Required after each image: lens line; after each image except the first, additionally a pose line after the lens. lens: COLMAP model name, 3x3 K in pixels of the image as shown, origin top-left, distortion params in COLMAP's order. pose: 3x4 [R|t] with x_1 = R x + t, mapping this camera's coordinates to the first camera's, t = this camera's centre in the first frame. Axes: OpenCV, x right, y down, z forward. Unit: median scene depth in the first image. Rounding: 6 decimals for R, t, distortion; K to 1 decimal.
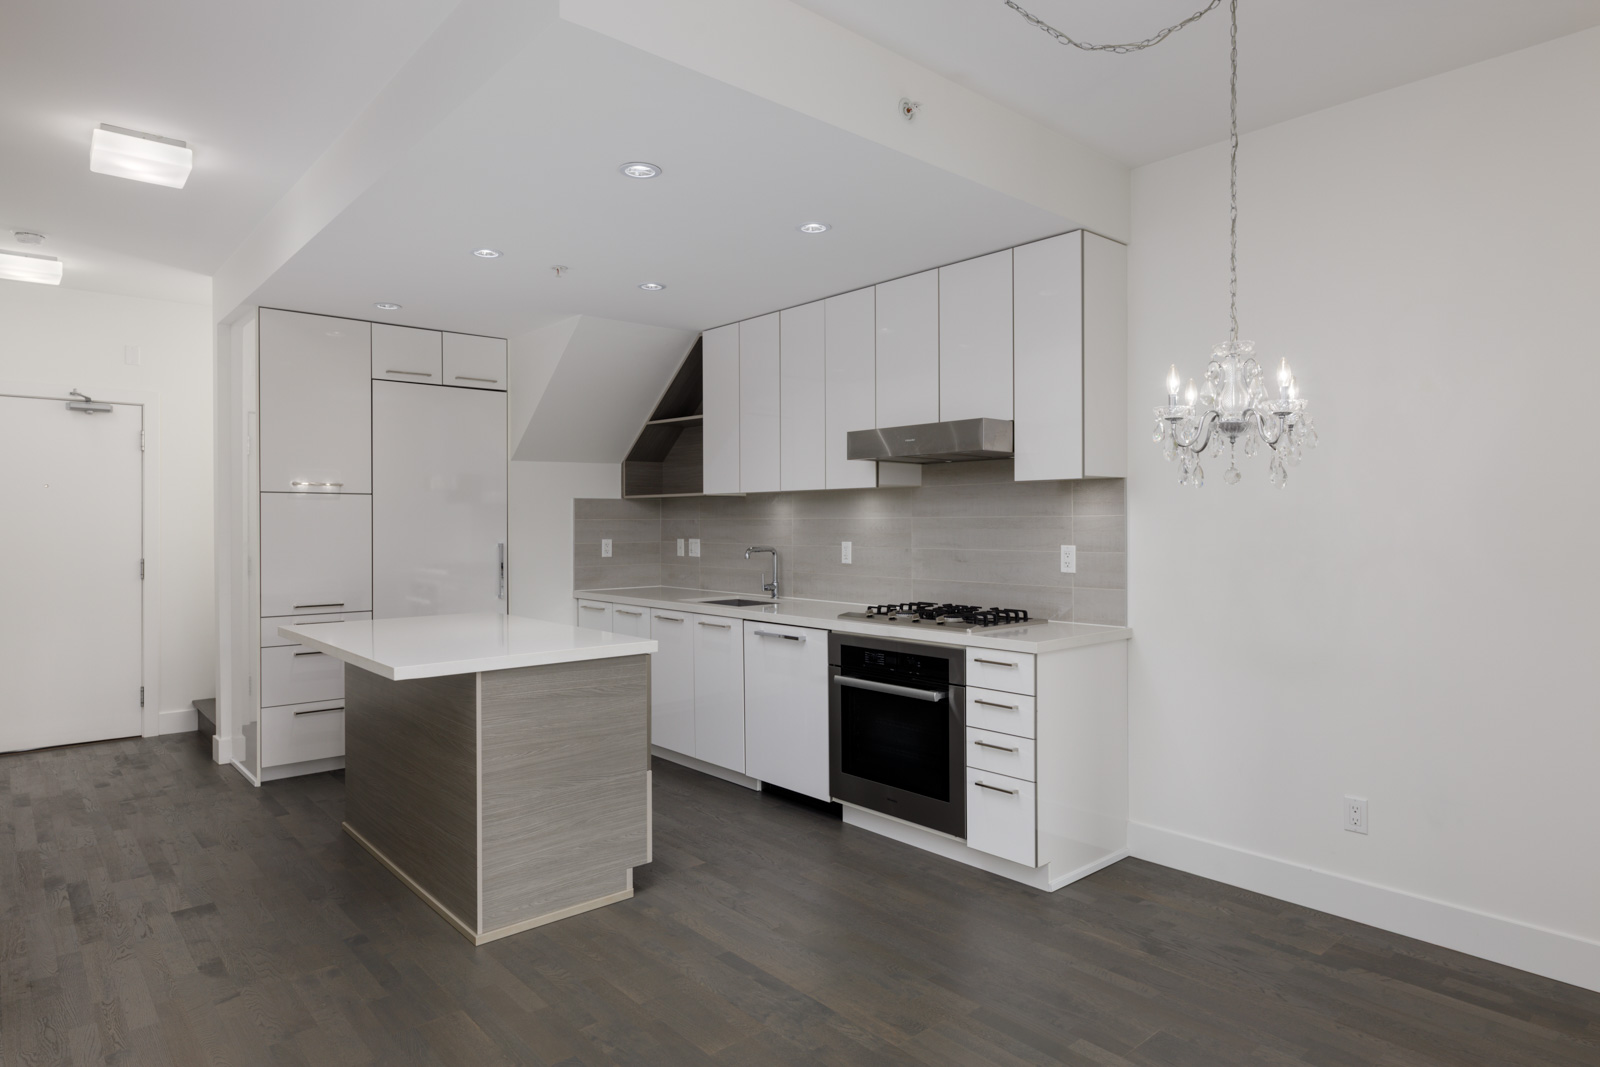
lens RADIAL K [[945.3, 0, 787.2], [0, 945.3, 527.9], [0, 0, 1]] dist [0.000747, -0.001763]
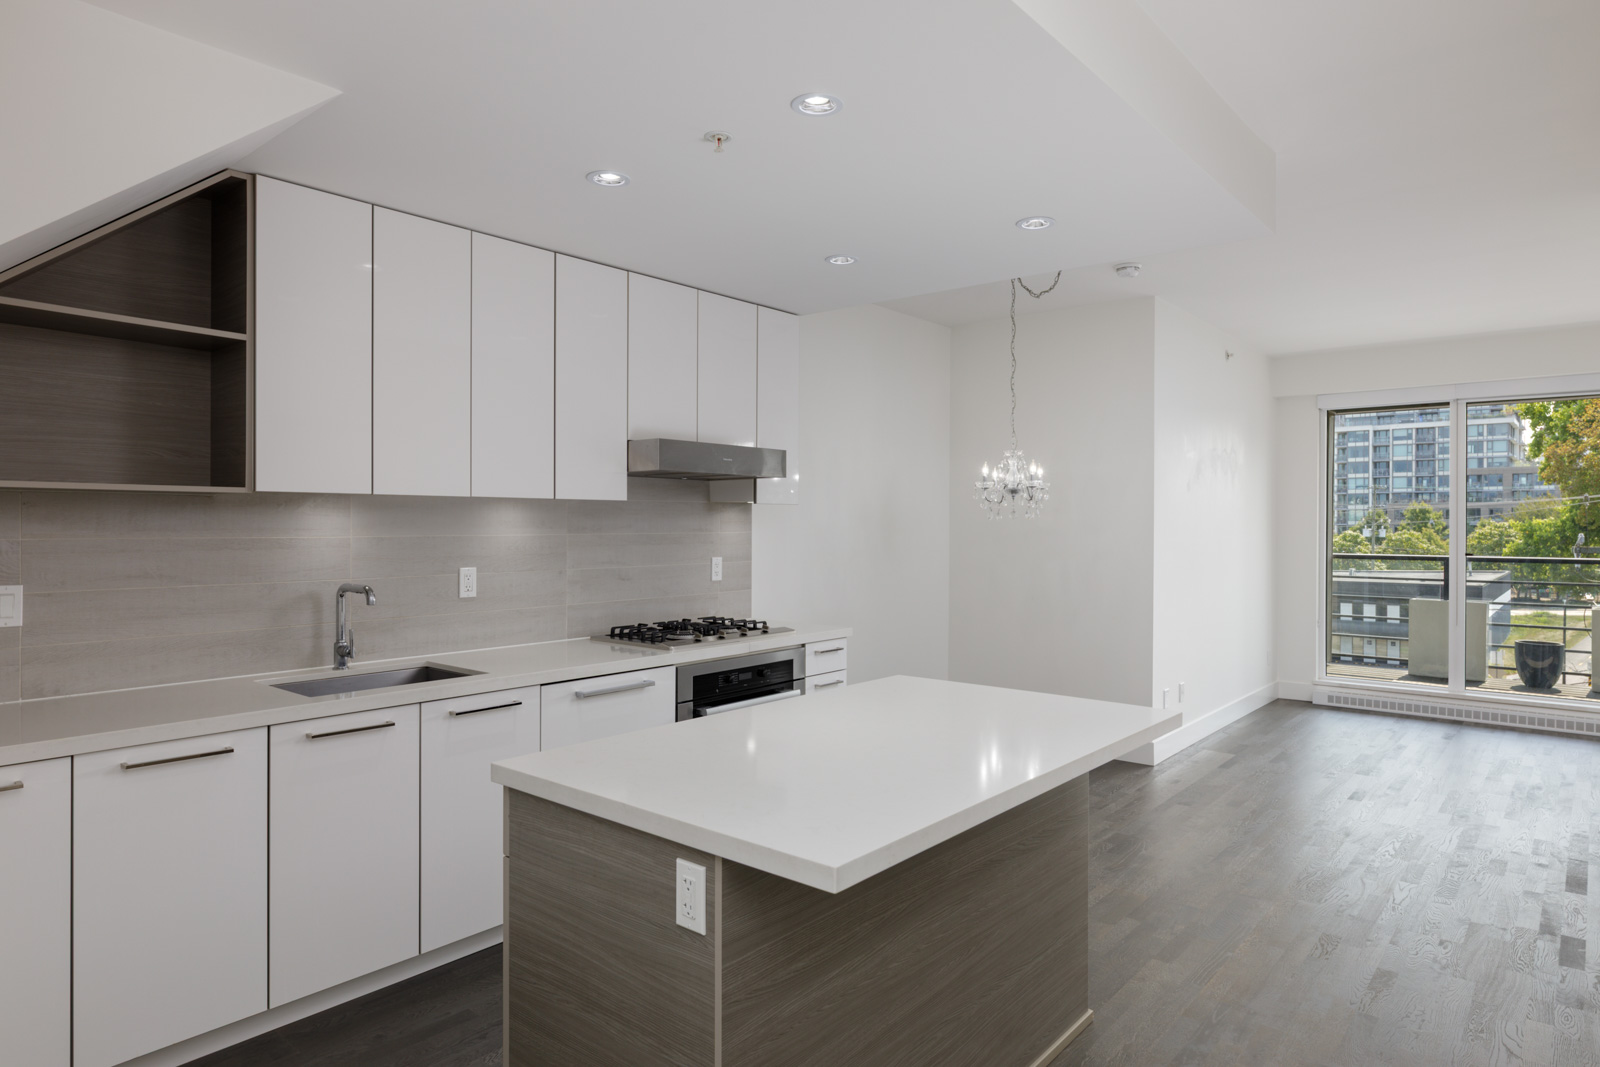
lens RADIAL K [[945.3, 0, 813.3], [0, 945.3, 529.1], [0, 0, 1]] dist [0.000747, -0.001763]
pose [[-0.173851, -0.004241, 0.984763, -0.851723], [0.003867, 0.999980, 0.004989, -0.021438], [-0.984764, 0.004676, -0.173831, 1.041721]]
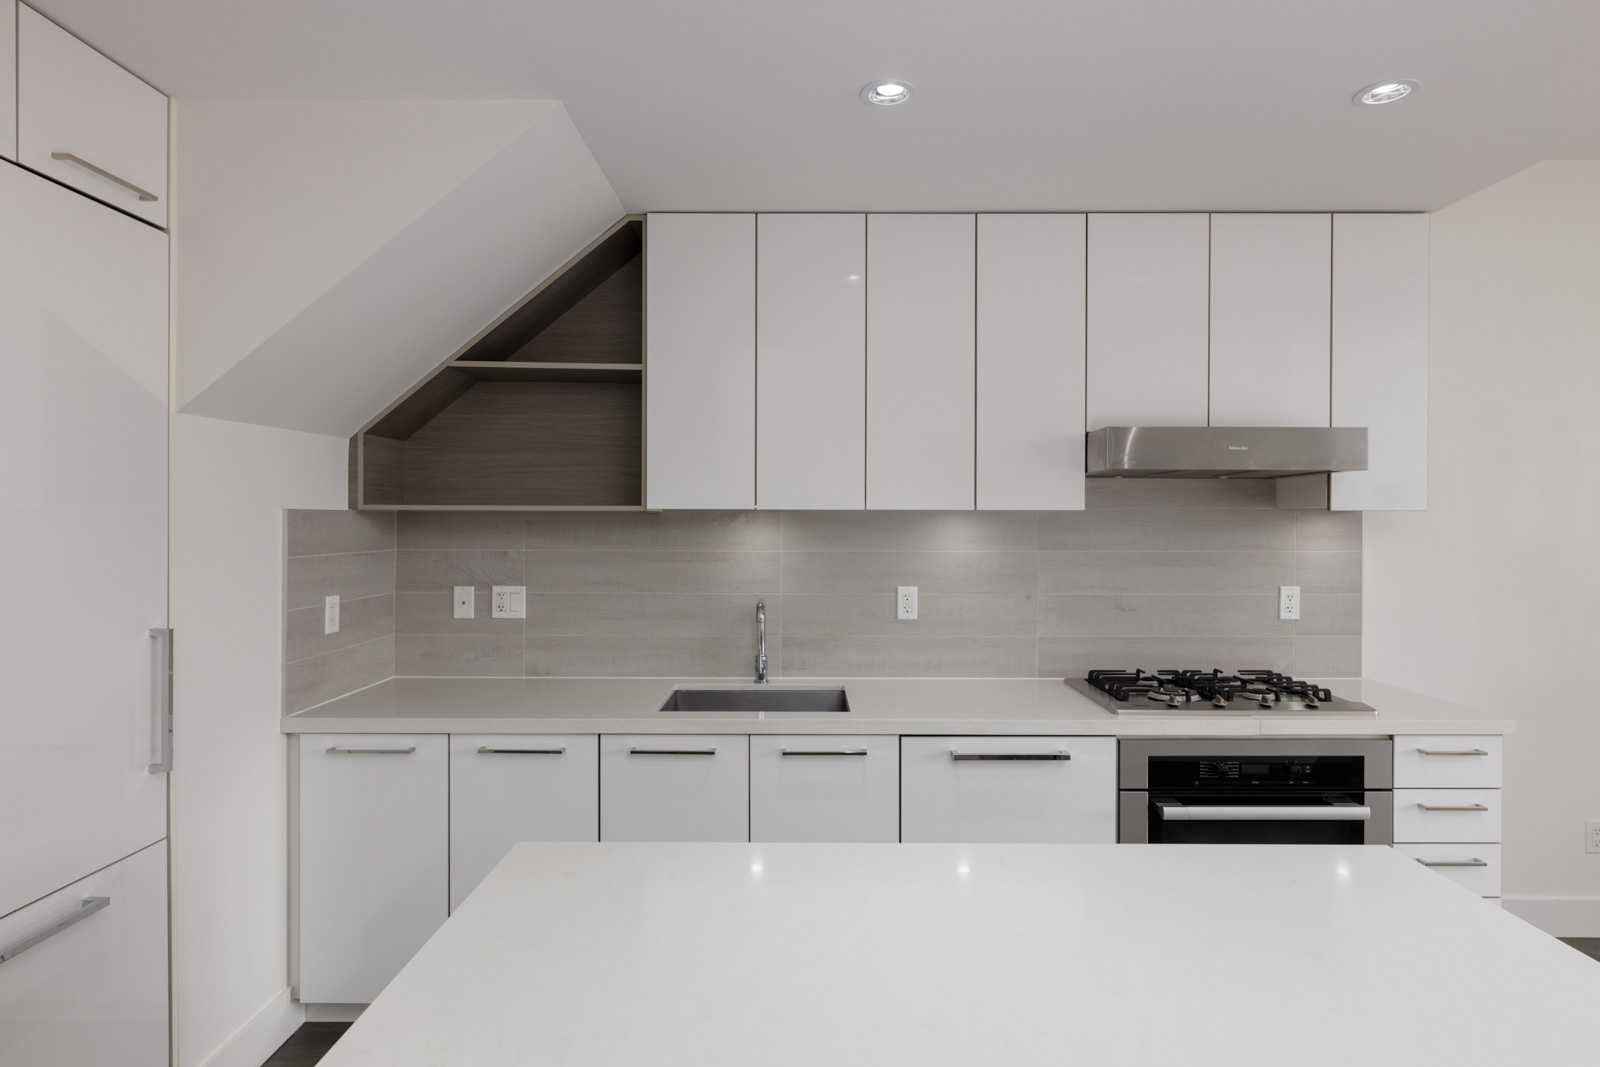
lens RADIAL K [[867.1, 0, 802.9], [0, 867.1, 526.7], [0, 0, 1]] dist [0.004257, -0.002974]
pose [[0.650286, 0.003179, 0.759683, -0.543515], [0.000850, 0.999988, -0.004913, -0.029774], [-0.759689, 0.003841, 0.650275, 0.793655]]
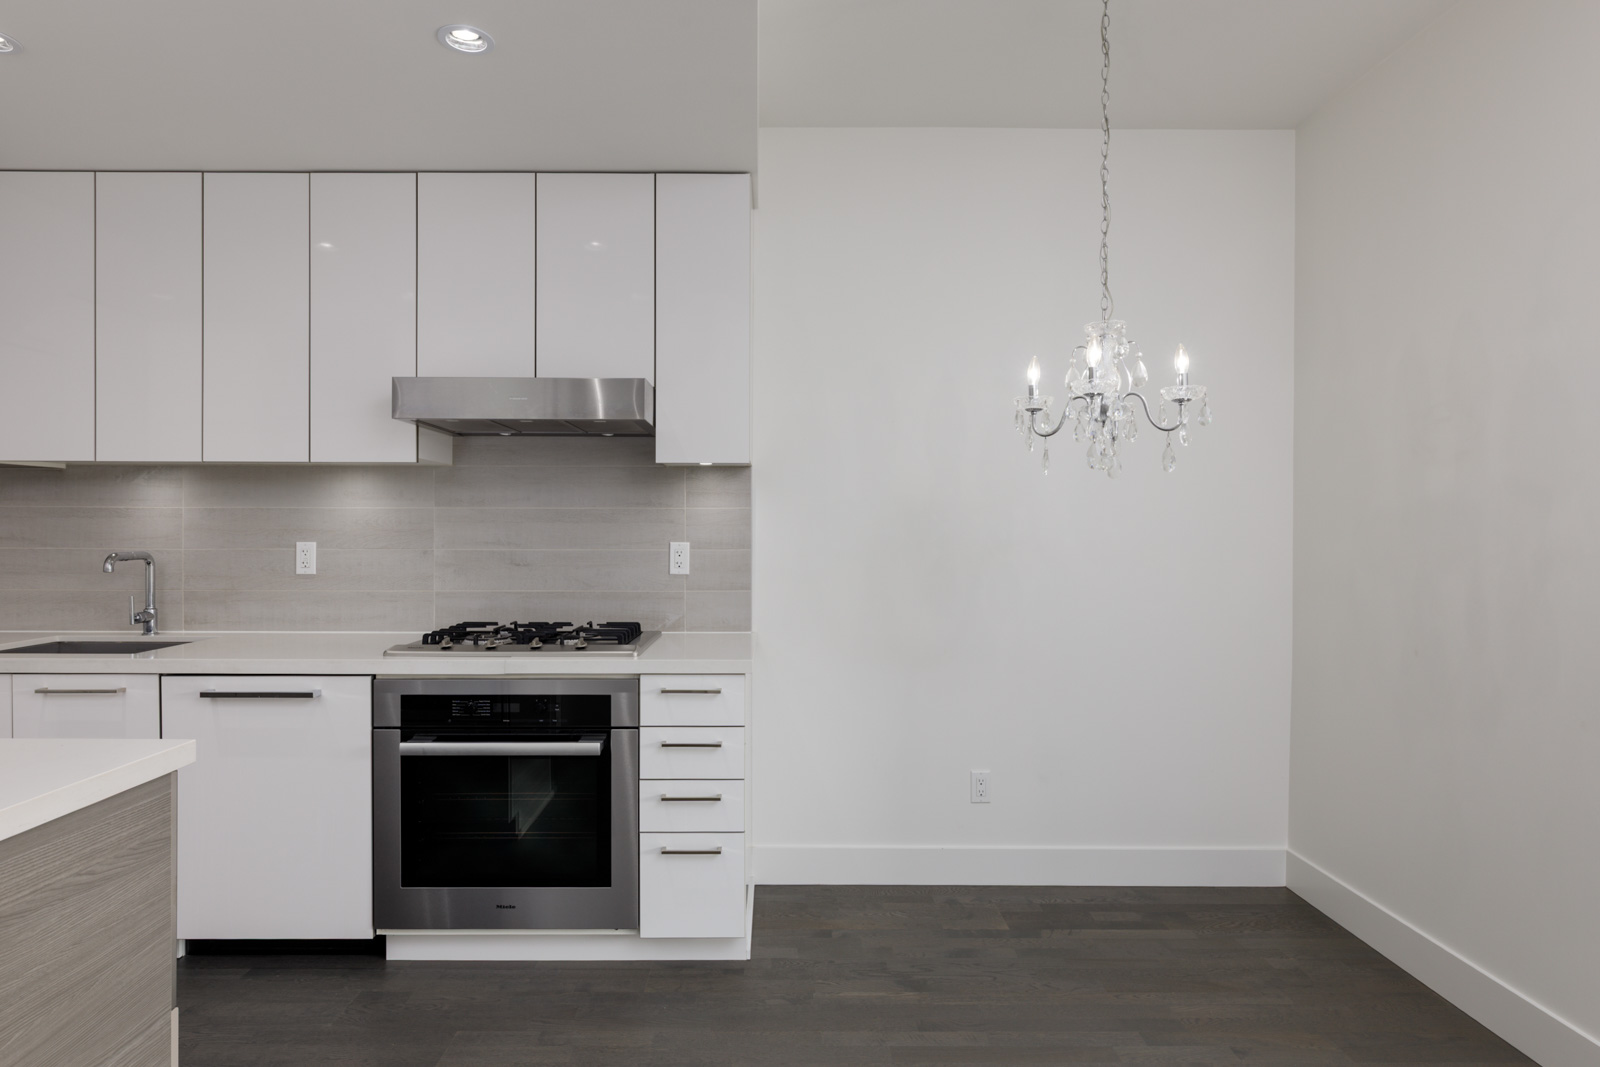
lens RADIAL K [[890.6, 0, 781.7], [0, 890.6, 531.4], [0, 0, 1]] dist [-0.002654, -0.000609]
pose [[0.646041, 0.001333, 0.763301, -0.247386], [-0.000293, 0.999999, -0.001498, 0.009437], [-0.763302, 0.000744, 0.646041, 0.392312]]
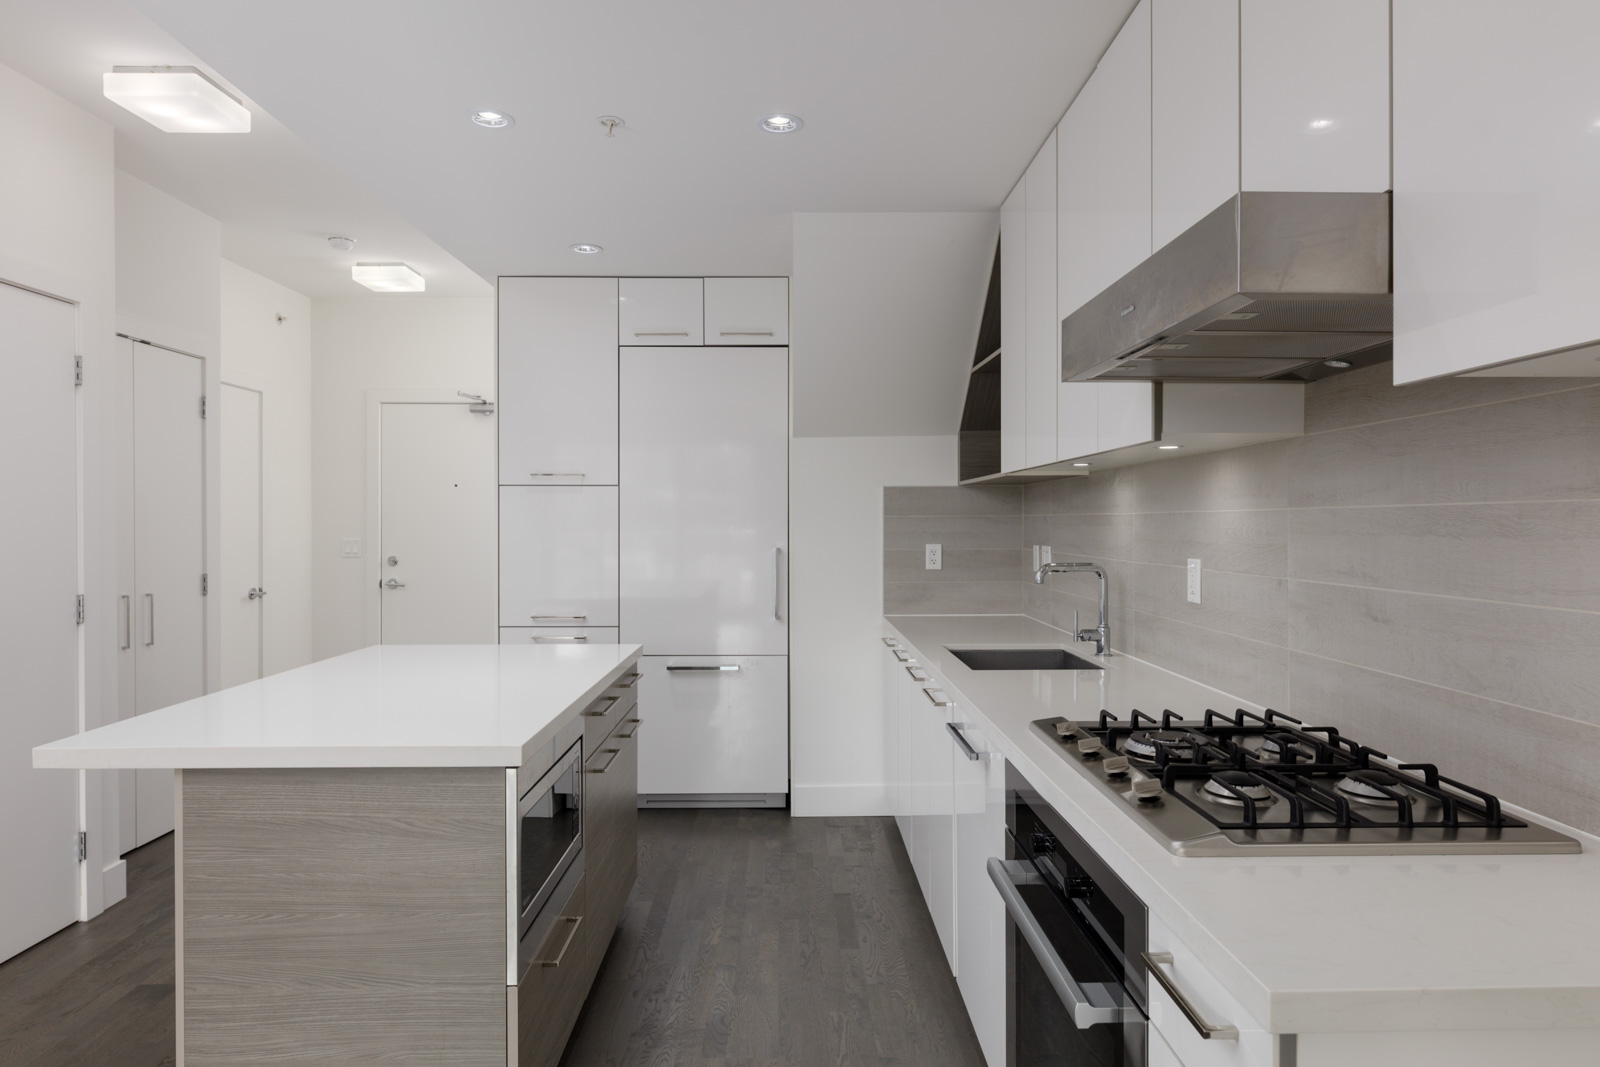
lens RADIAL K [[945.3, 0, 797.9], [0, 945.3, 529.3], [0, 0, 1]] dist [0.000747, -0.001763]
pose [[0.768975, 0.006541, -0.639245, 0.265109], [-0.004418, 0.999978, 0.004917, -0.002870], [0.639263, -0.000957, 0.768987, 0.585517]]
